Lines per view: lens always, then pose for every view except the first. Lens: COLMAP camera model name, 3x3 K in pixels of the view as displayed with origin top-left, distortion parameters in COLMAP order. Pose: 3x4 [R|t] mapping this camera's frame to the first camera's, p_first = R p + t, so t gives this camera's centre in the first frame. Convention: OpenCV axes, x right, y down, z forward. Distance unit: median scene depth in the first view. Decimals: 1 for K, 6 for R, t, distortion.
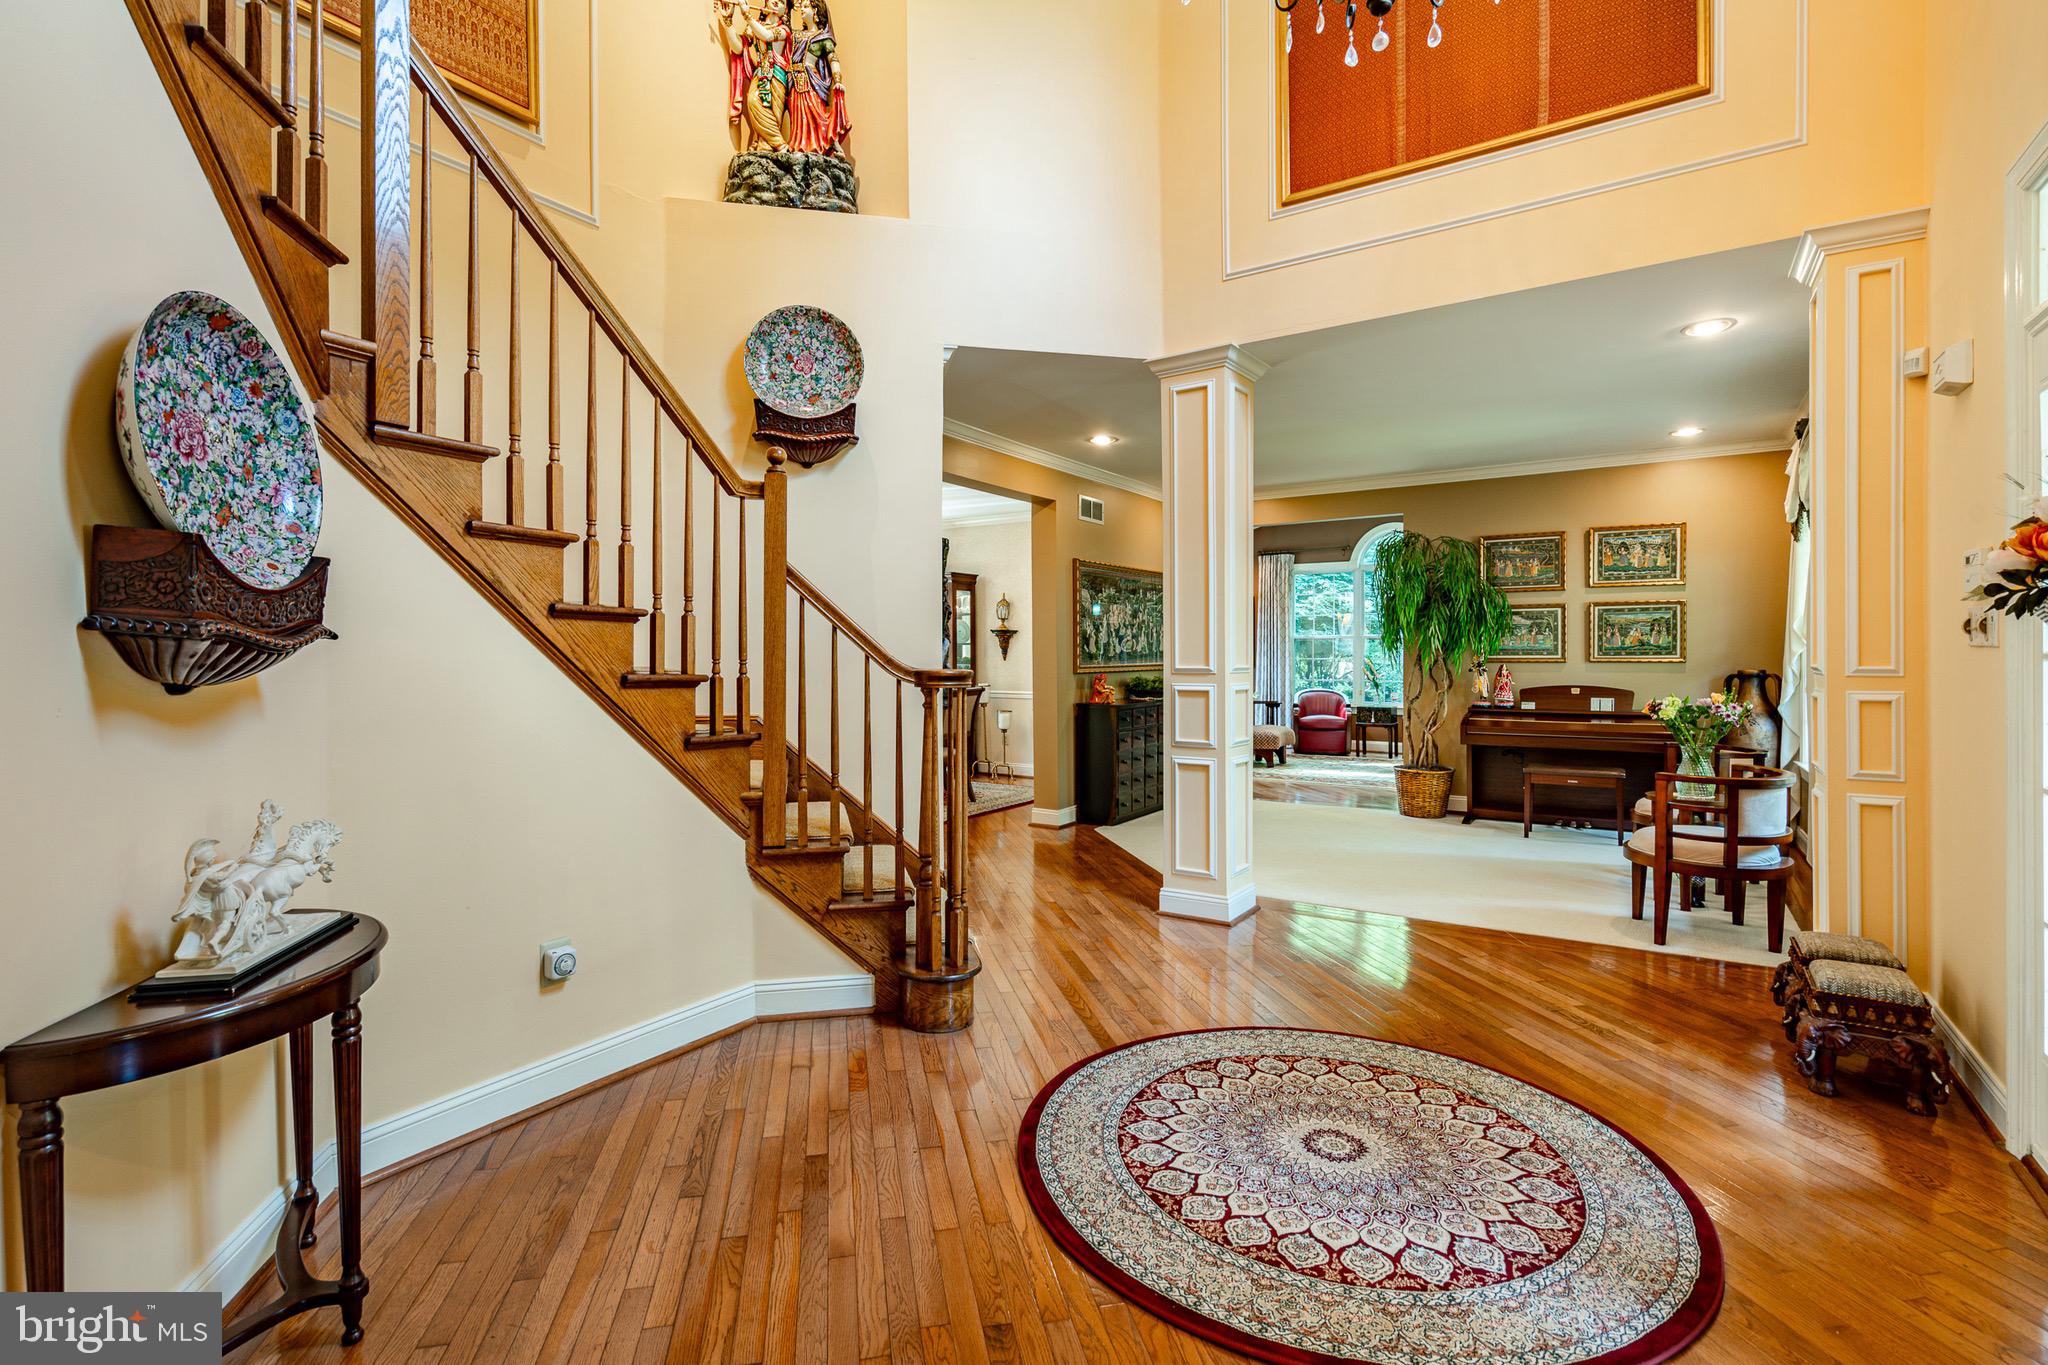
lens RADIAL K [[944.2, 0, 1018.0], [0, 944.2, 669.8], [0, 0, 1]] dist [-0.001624, 0.000949]
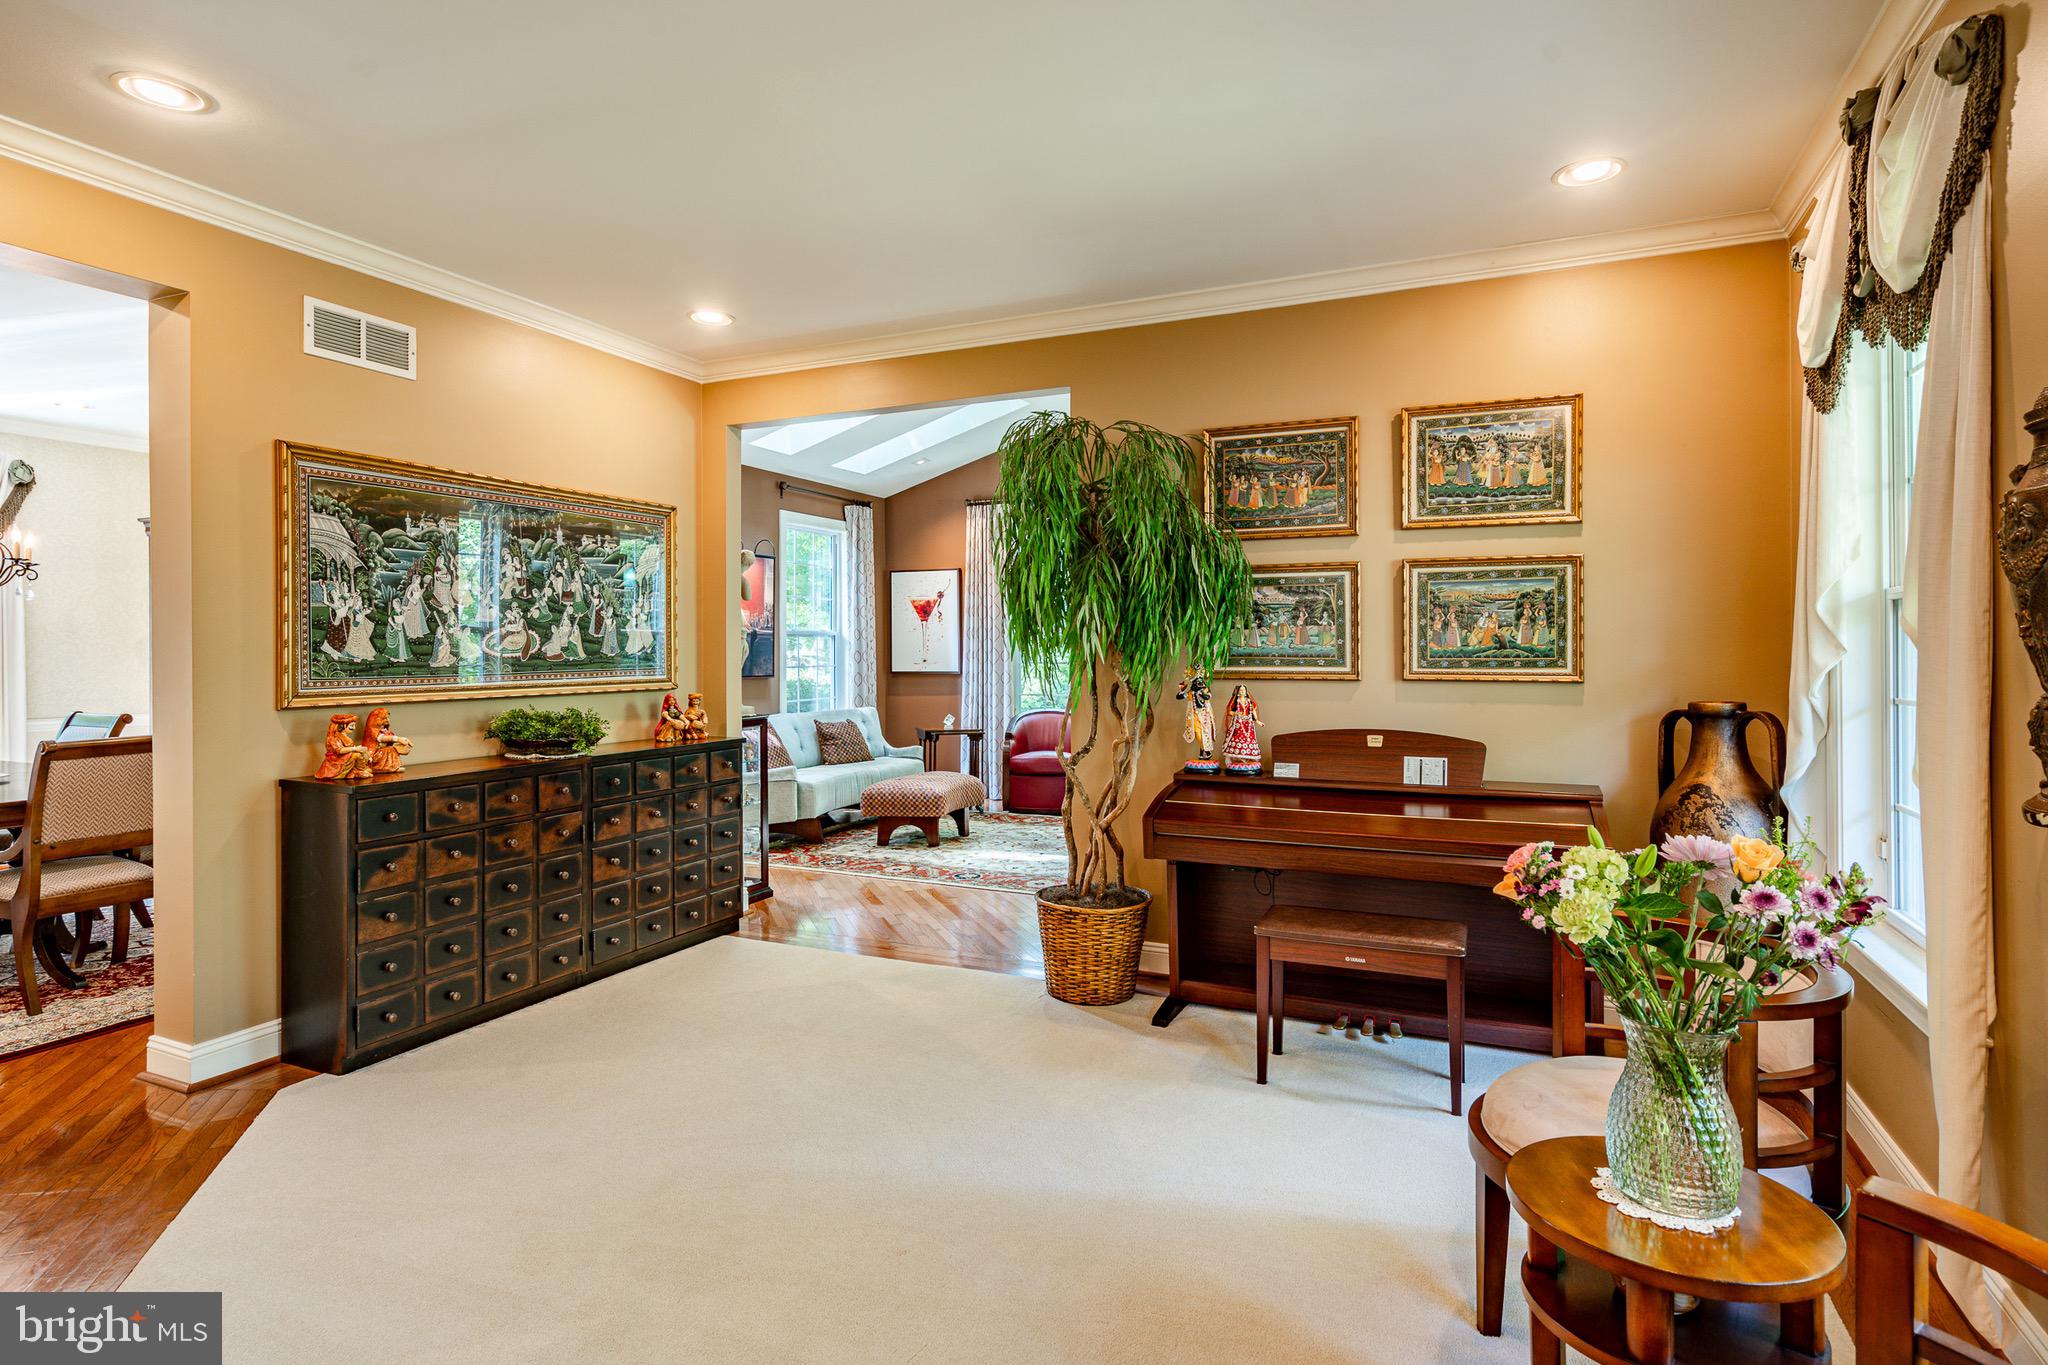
lens RADIAL K [[1064.6, 0, 1005.6], [0, 1064.6, 653.6], [0, 0, 1]] dist [-0.011184, -0.001347]
pose [[0.989249, 0.001832, 0.146231, 0.318559], [0.000022, 0.999920, -0.012672, -0.015450], [-0.146242, 0.012539, 0.989169, 0.480446]]
